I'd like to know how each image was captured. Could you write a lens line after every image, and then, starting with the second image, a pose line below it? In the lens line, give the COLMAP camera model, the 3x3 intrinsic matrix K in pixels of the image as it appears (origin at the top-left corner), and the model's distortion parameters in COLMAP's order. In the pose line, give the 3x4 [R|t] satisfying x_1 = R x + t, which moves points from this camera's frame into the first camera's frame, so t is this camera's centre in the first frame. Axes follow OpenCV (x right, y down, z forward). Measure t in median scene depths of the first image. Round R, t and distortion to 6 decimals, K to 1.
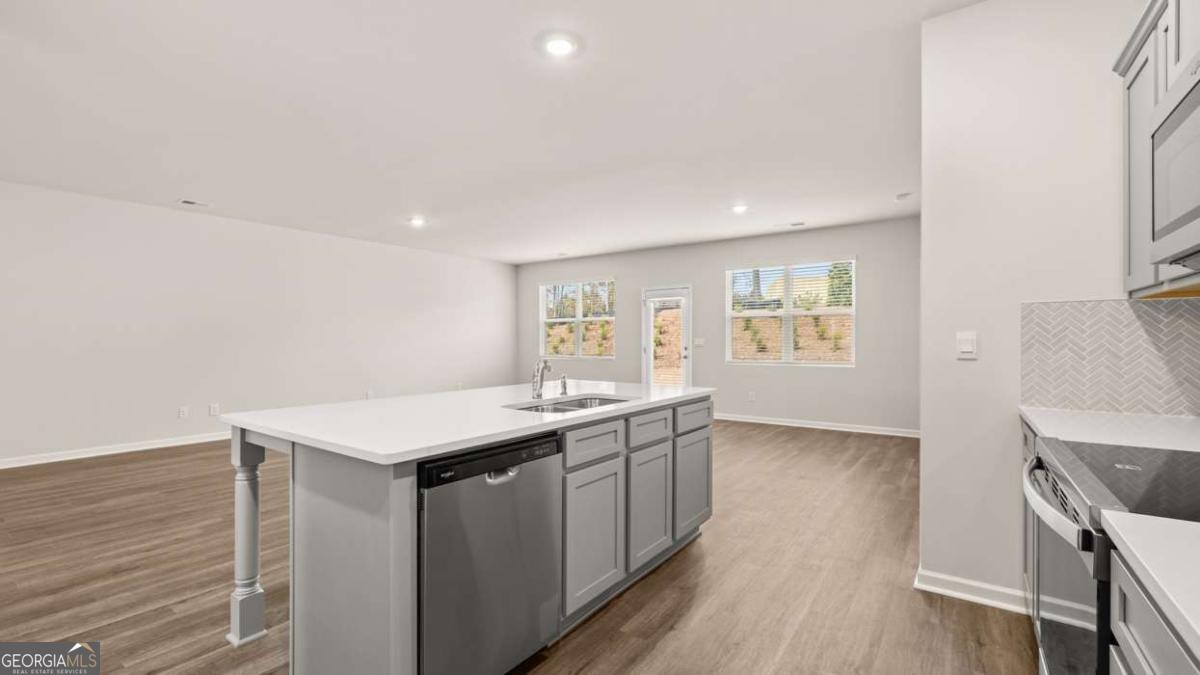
lens RADIAL K [[510.8, 0, 600.0], [0, 510.8, 337.5], [0, 0, 1]] dist [-0.002377, -0.000123]
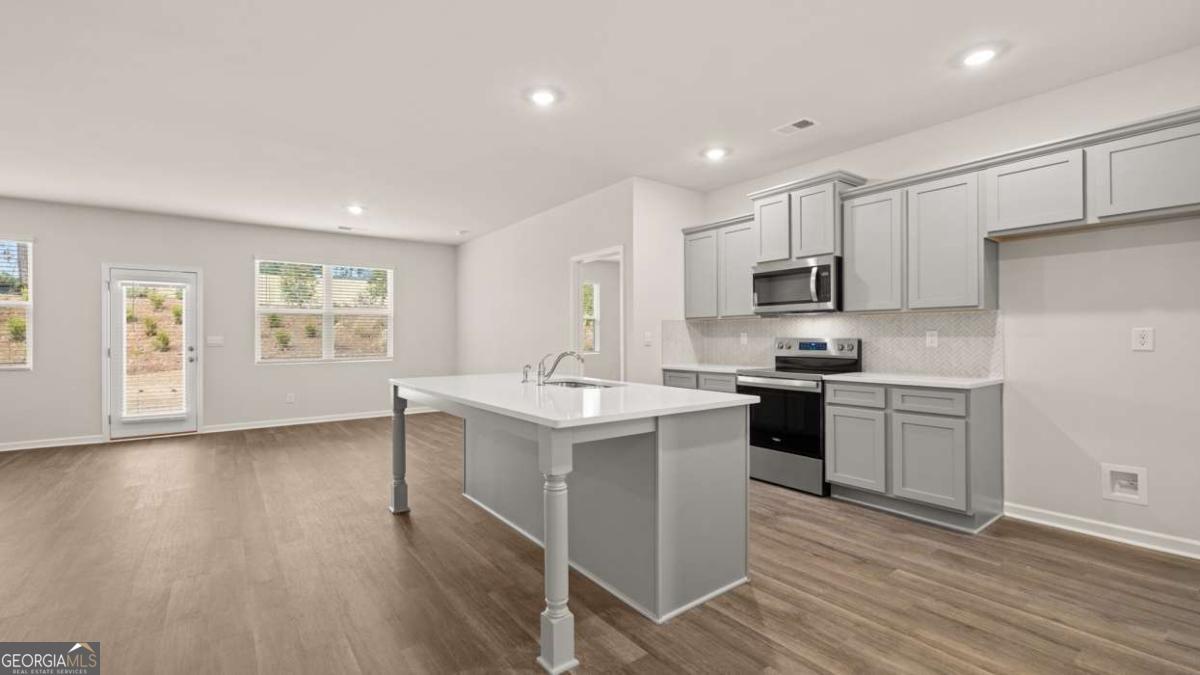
lens RADIAL K [[506.1, 0, 597.1], [0, 506.1, 335.9], [0, 0, 1]] dist [-0.000709, 0.000416]
pose [[0.303995, 0.000775, 0.952673, -0.434653], [-0.001449, 0.999999, -0.000352, 0.000477], [-0.952673, -0.001274, 0.303996, 0.186556]]
